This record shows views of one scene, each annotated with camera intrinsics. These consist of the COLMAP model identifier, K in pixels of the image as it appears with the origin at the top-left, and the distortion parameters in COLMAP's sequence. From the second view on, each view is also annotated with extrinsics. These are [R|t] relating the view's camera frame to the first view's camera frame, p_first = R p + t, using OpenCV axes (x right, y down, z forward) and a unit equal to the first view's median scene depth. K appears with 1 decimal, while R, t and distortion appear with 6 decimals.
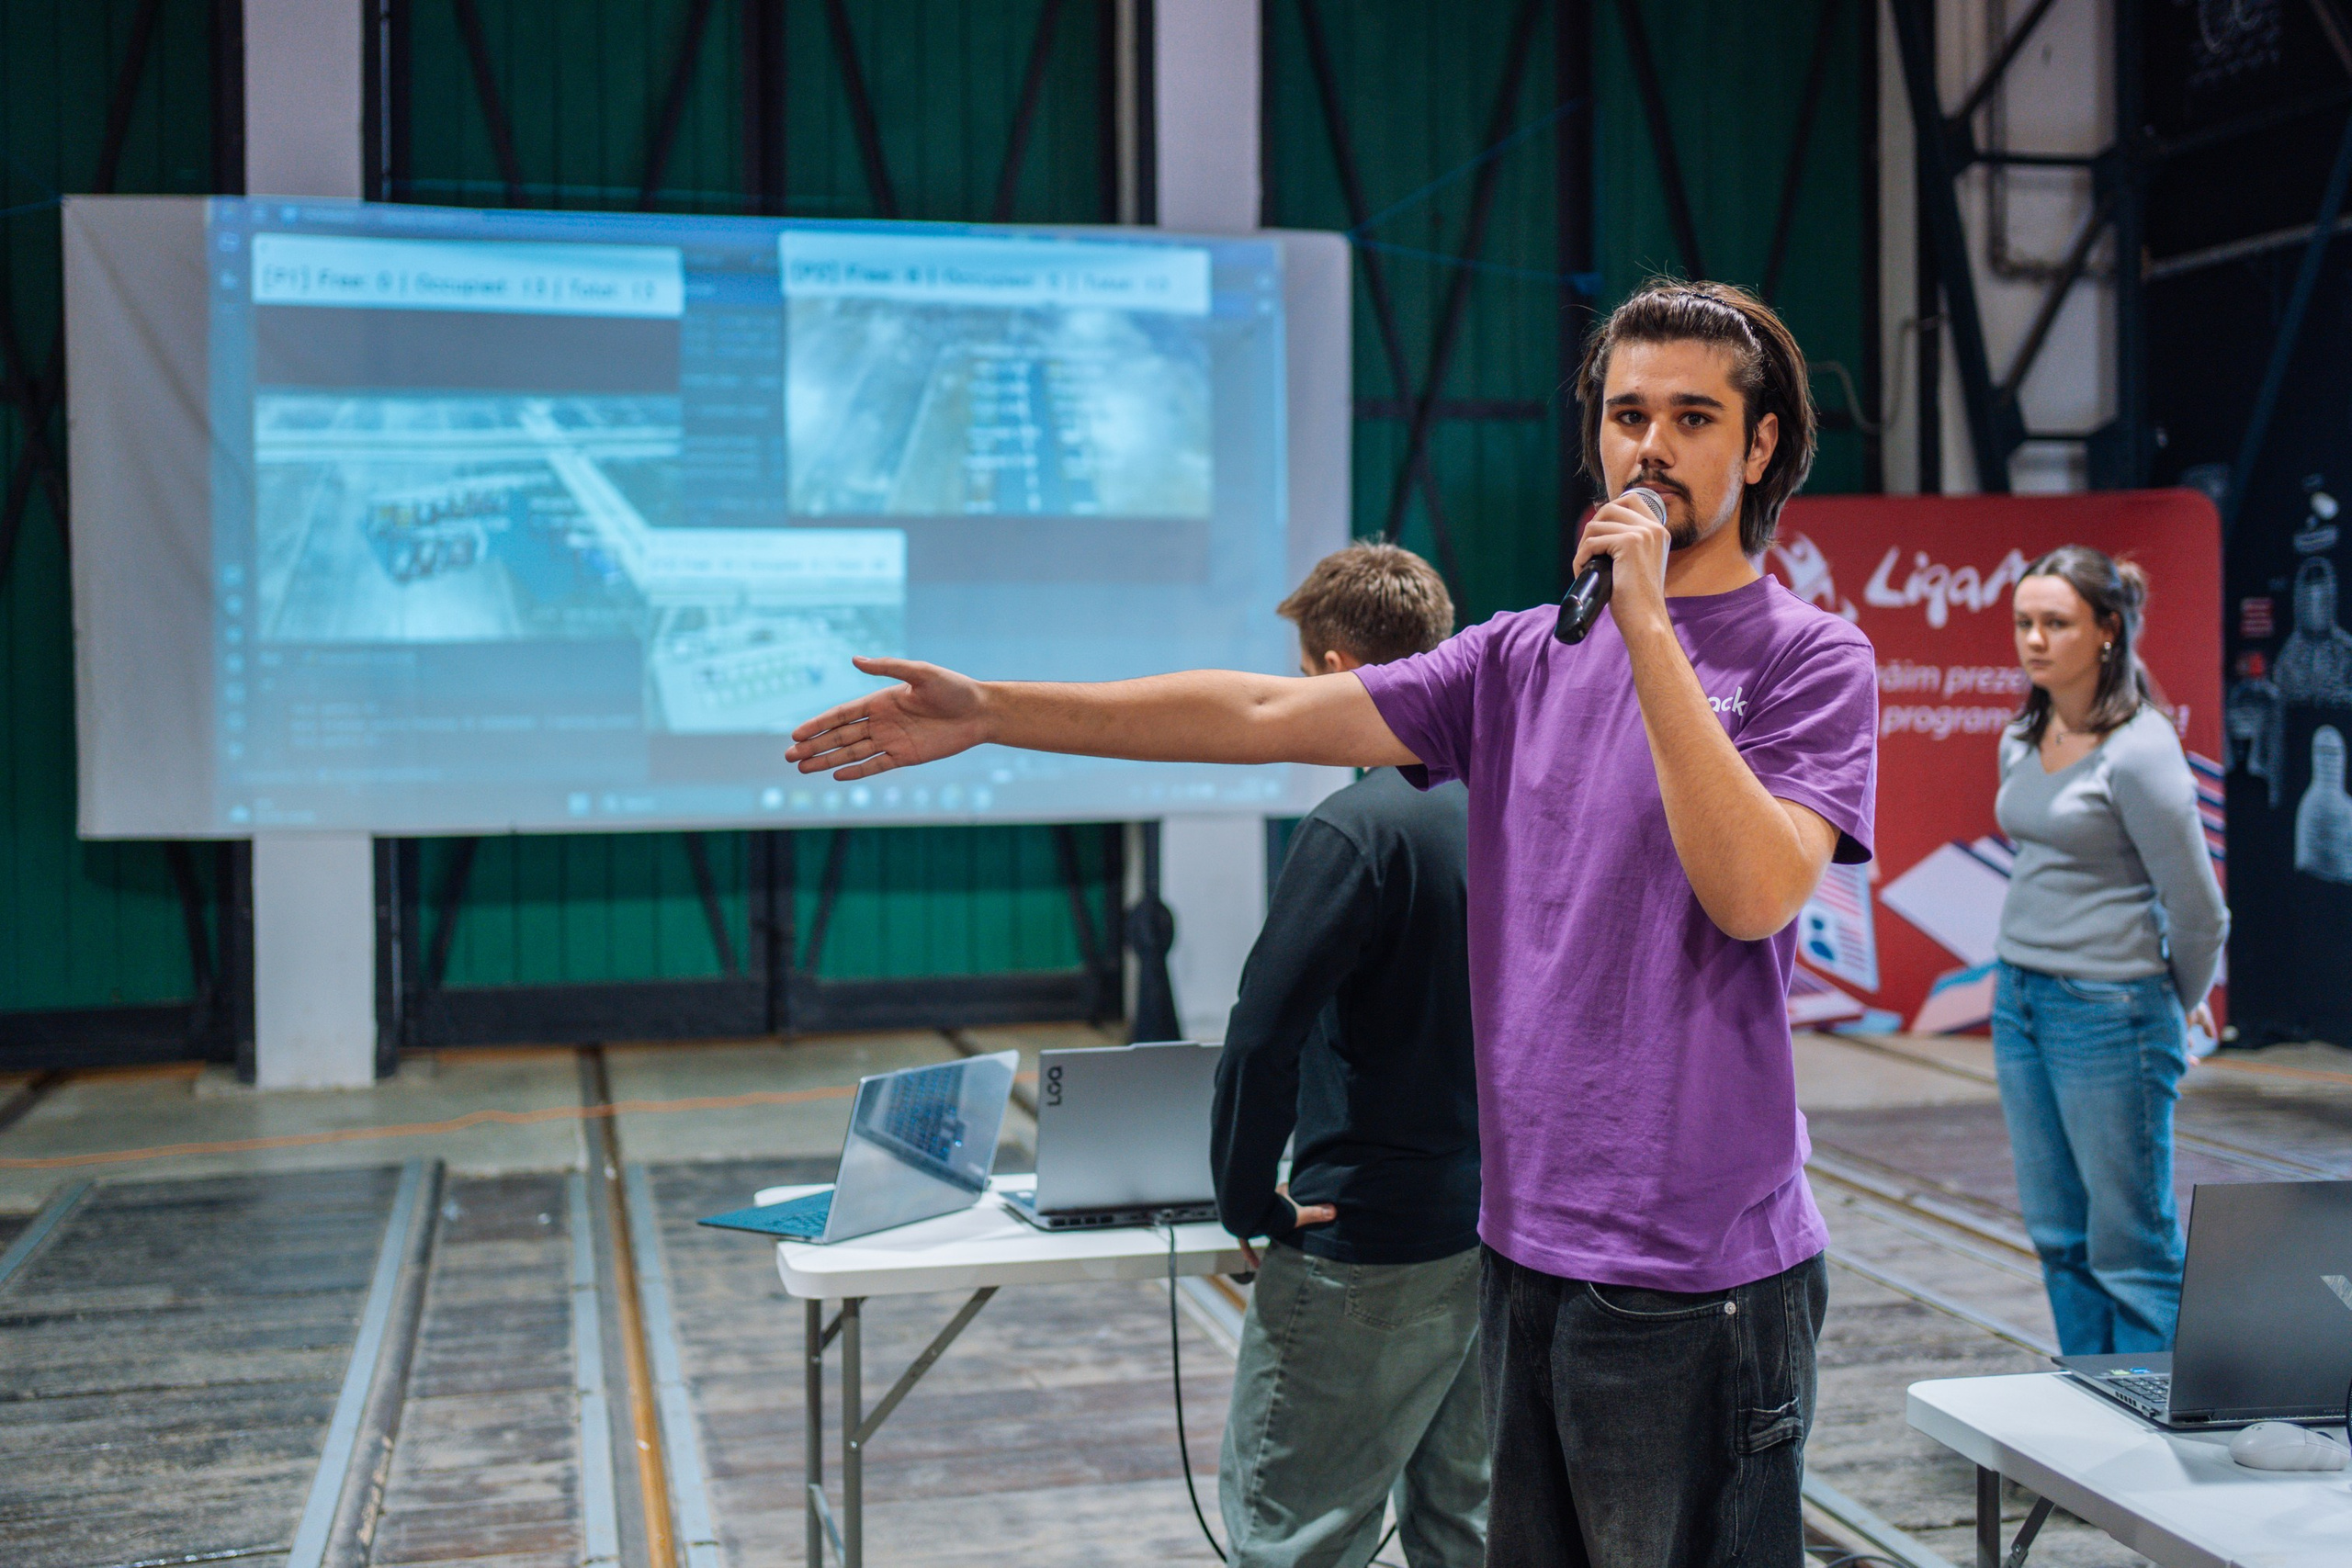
lens RADIAL K [[2699.9, 0, 1205.5], [0, 2699.9, 666.4], [0, 0, 1]] dist [-0.031234, 0.157313]
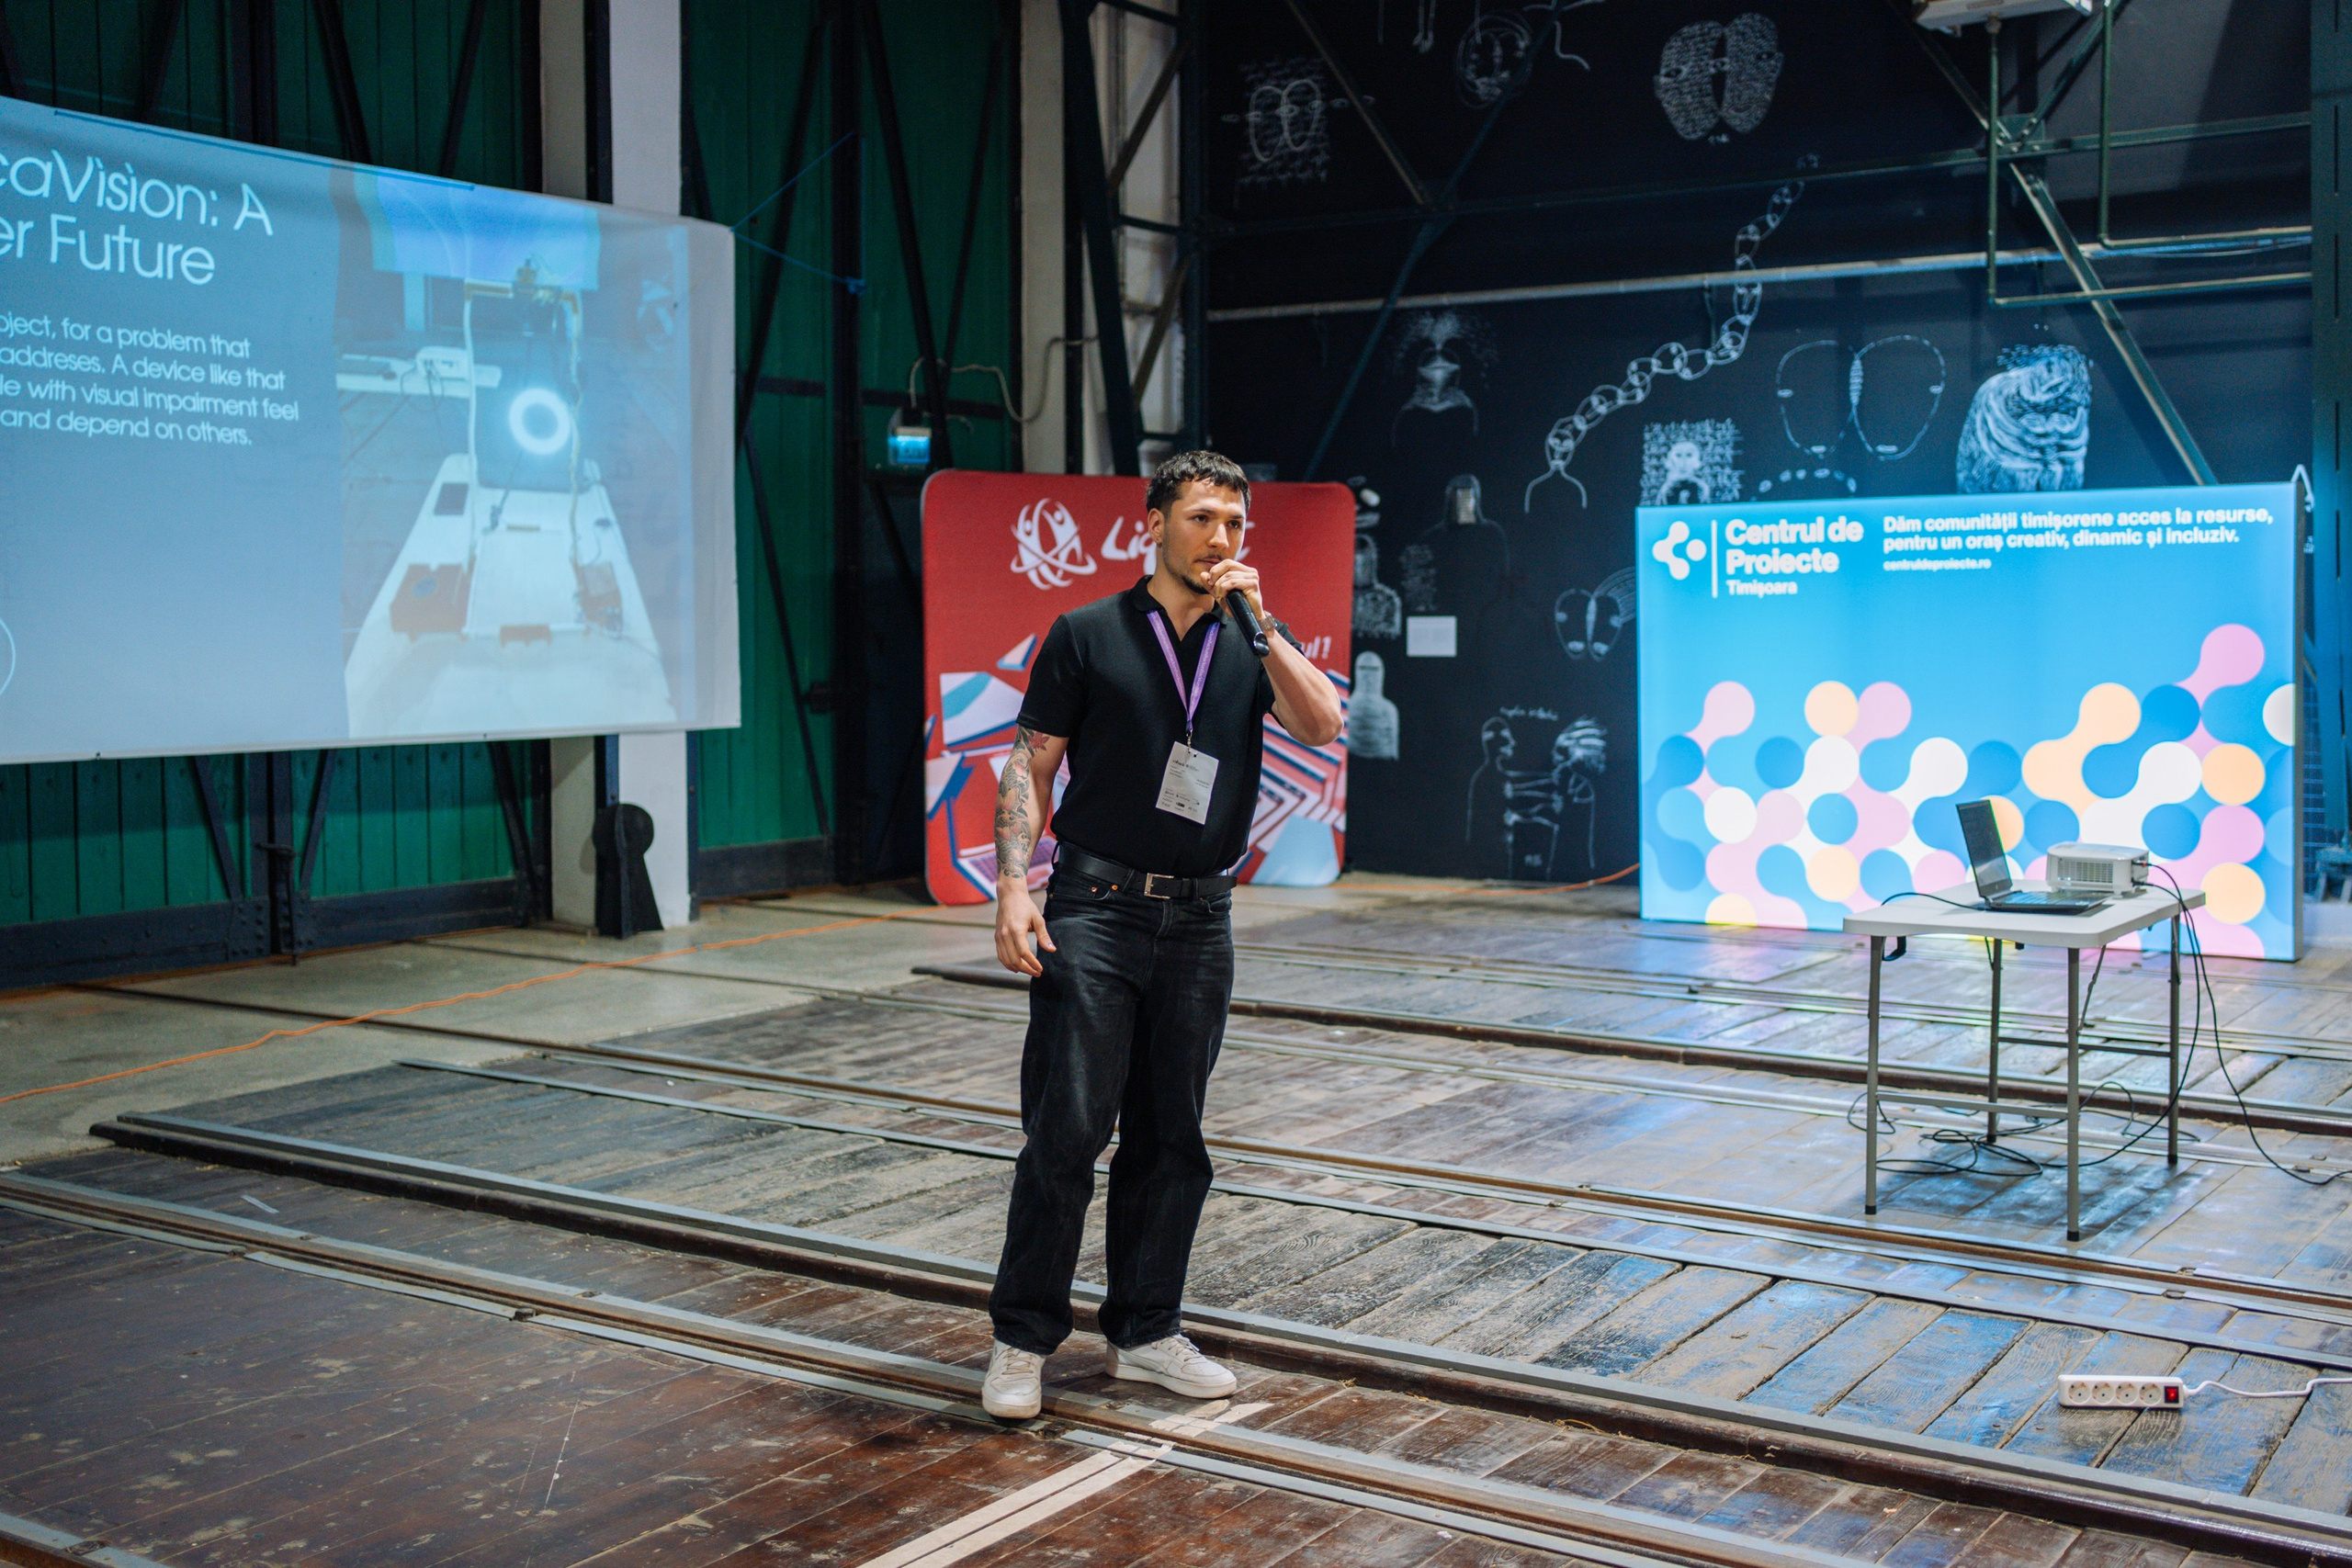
lens RADIAL K [[2525.1, 0, 1232.8], [0, 2525.1, 725.7], [0, 0, 1]] dist [-0.026896, 0.158919]
pose [[0.740812, -0.020379, 0.671403, -0.547095], [-0.008440, 0.999178, 0.039641, 0.009151], [-0.671659, -0.035033, 0.740032, 0.051283]]
